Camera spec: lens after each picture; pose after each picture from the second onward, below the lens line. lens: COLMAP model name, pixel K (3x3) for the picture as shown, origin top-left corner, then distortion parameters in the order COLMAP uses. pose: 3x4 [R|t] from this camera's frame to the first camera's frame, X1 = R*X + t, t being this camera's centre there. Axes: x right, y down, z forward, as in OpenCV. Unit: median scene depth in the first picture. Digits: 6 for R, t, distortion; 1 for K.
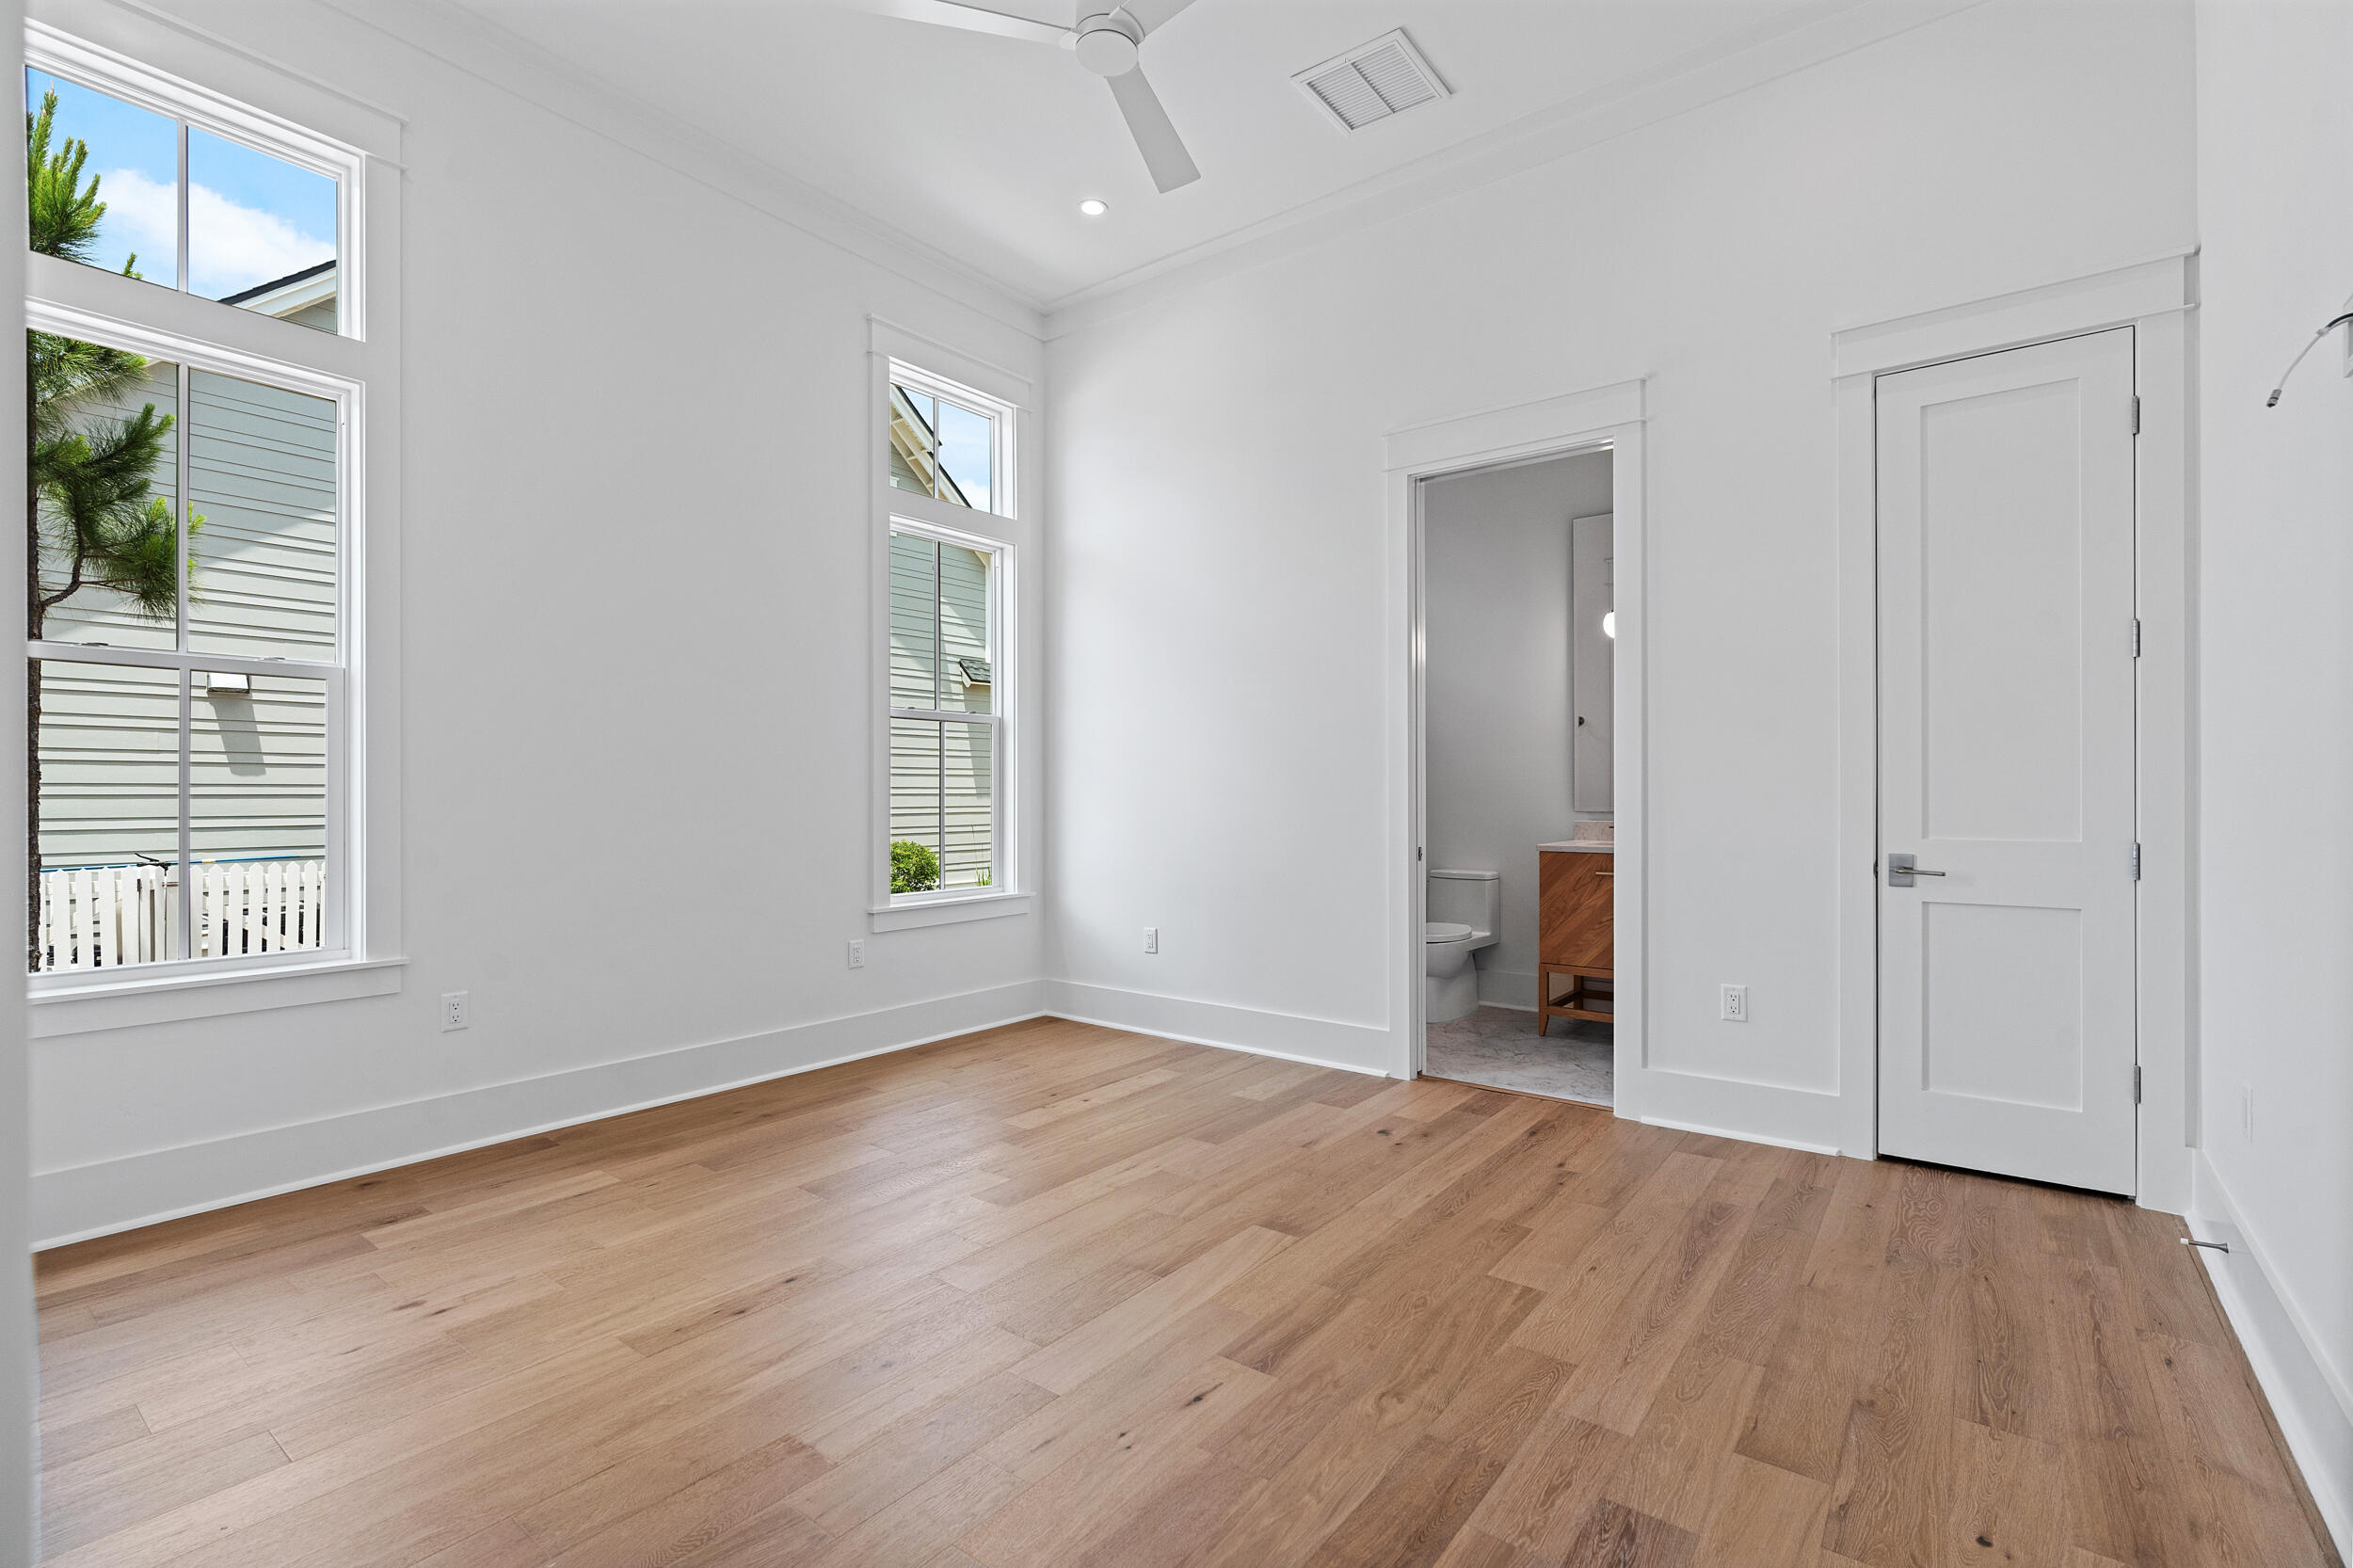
lens RADIAL K [[1070.7, 0, 1179.6], [0, 1070.7, 776.2], [0, 0, 1]] dist [-0.011965, 0.004223]
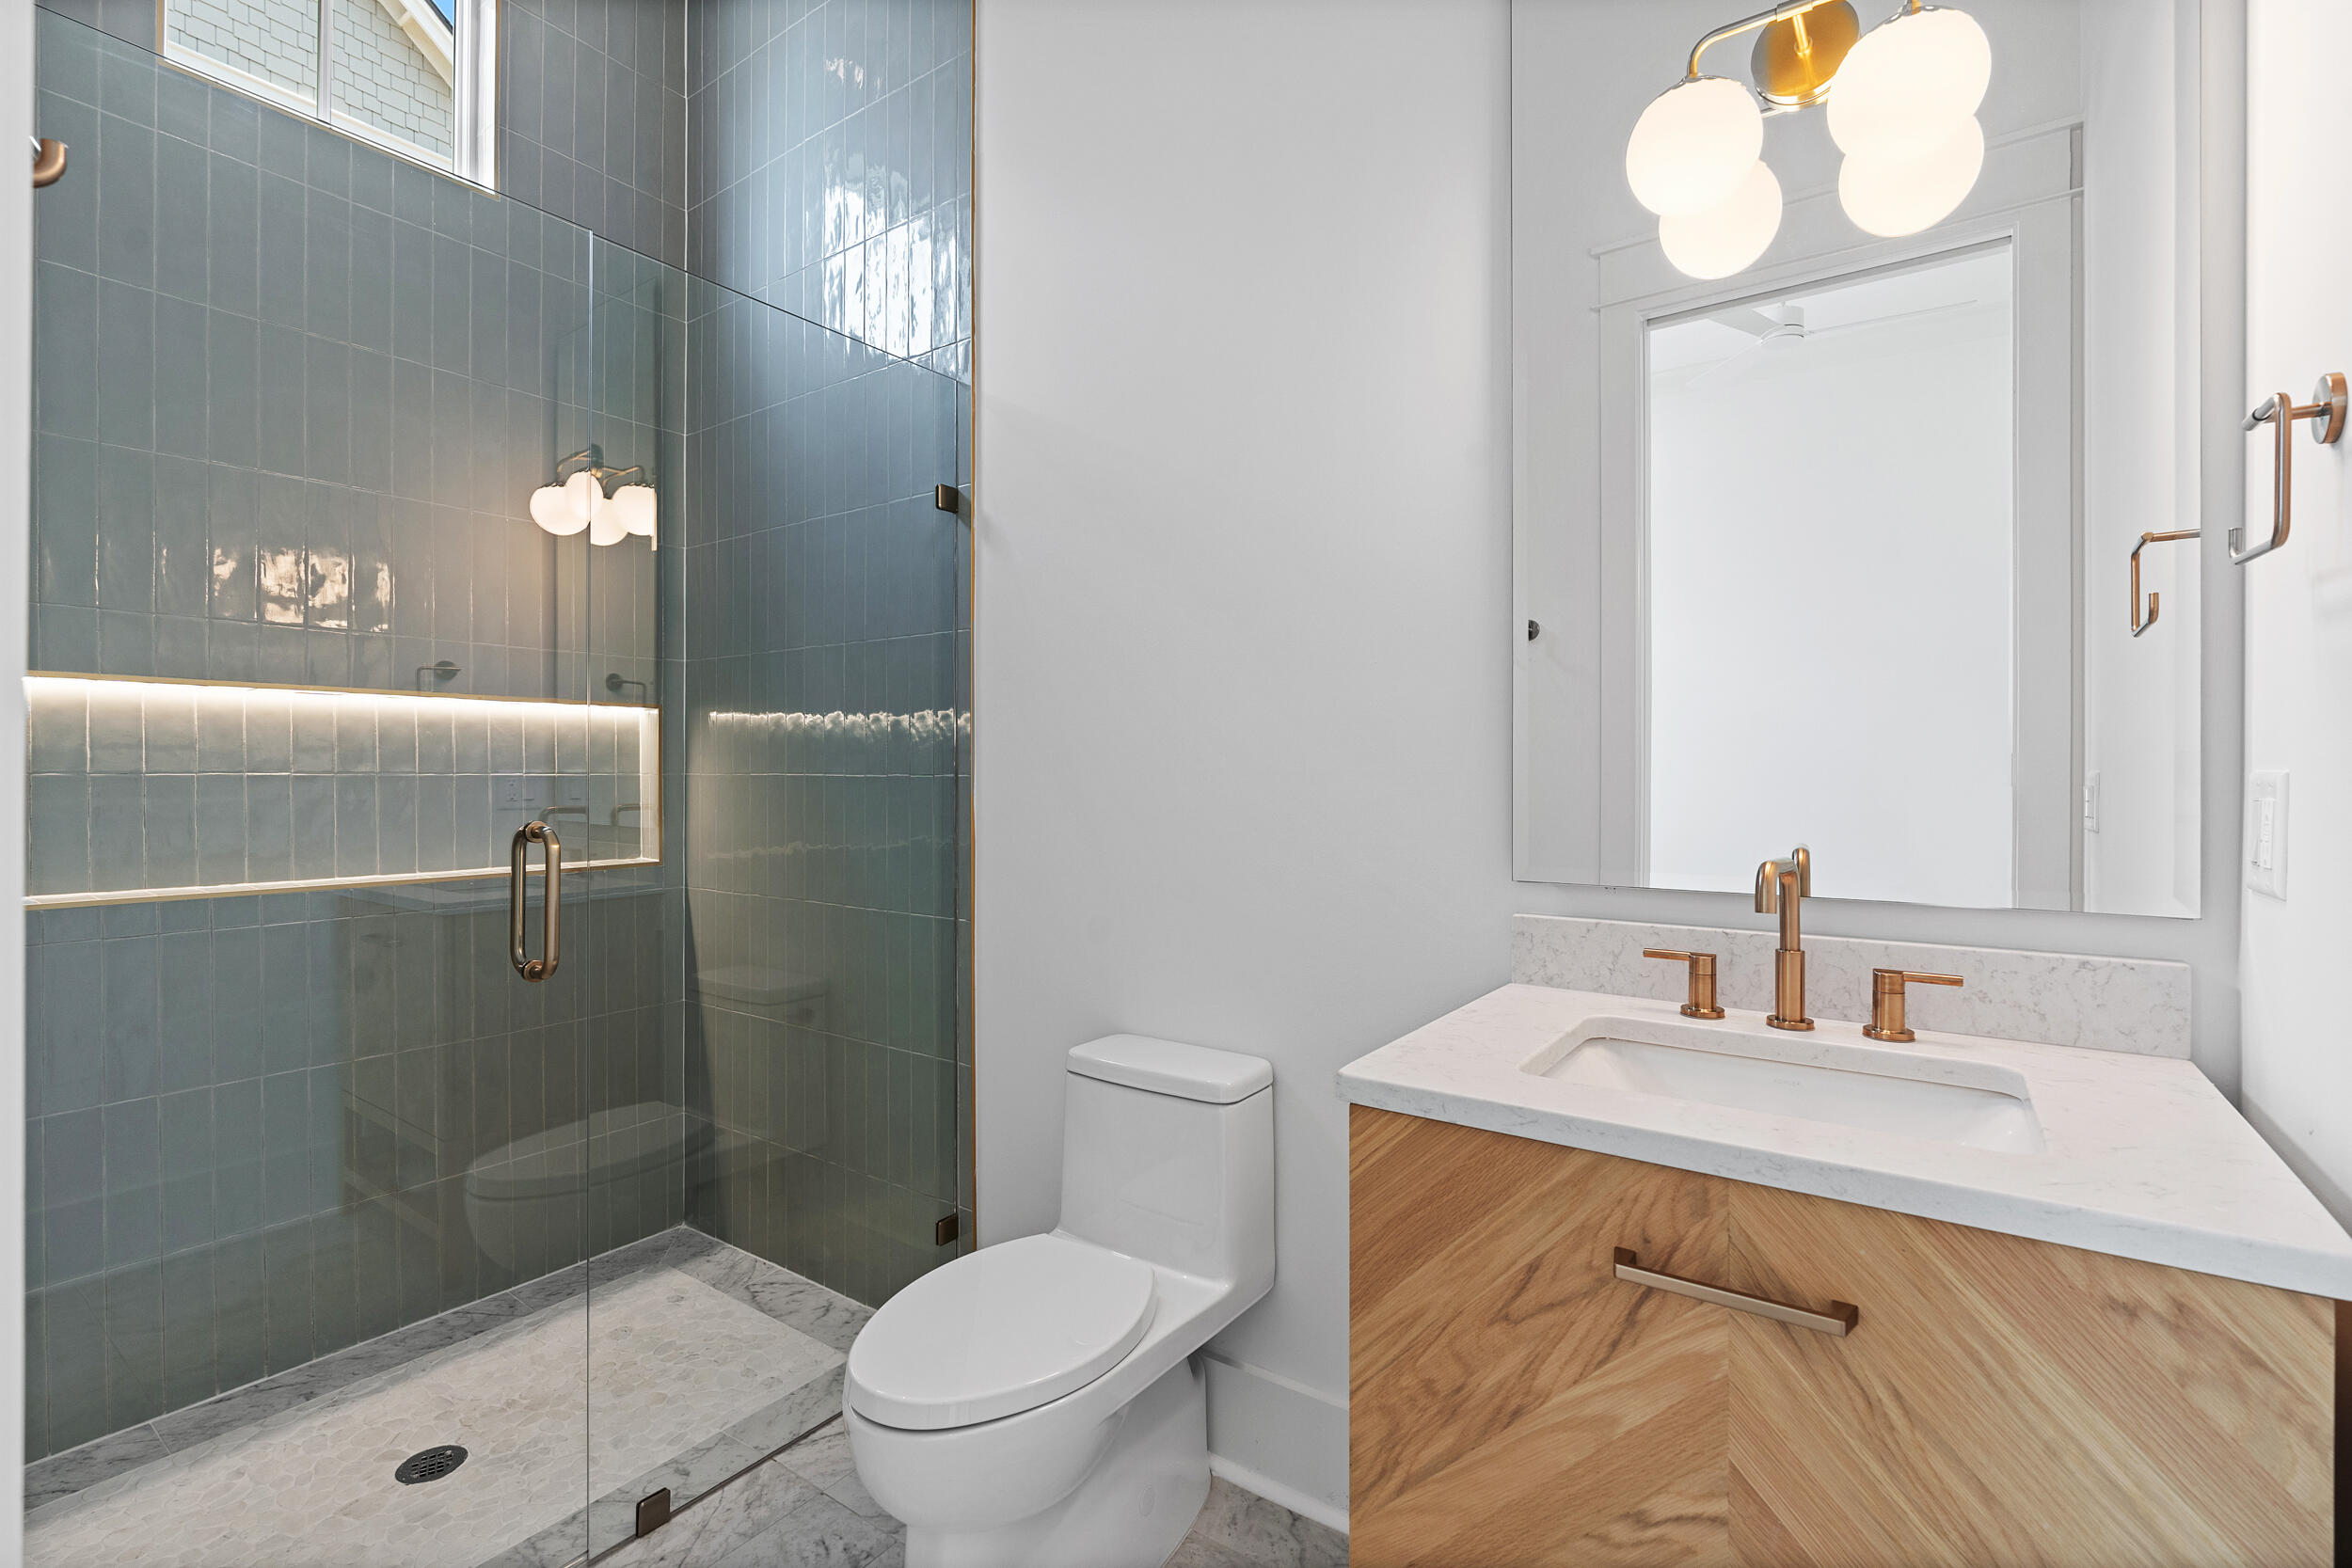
lens RADIAL K [[1070.2, 0, 1179.1], [0, 1070.2, 776.2], [0, 0, 1]] dist [-0.011965, 0.004223]
pose [[0.998935, 0.001382, 0.046129, 0.293202], [-0.001634, 0.999984, 0.005421, 0.004395], [-0.046120, -0.005491, 0.998921, 0.789737]]
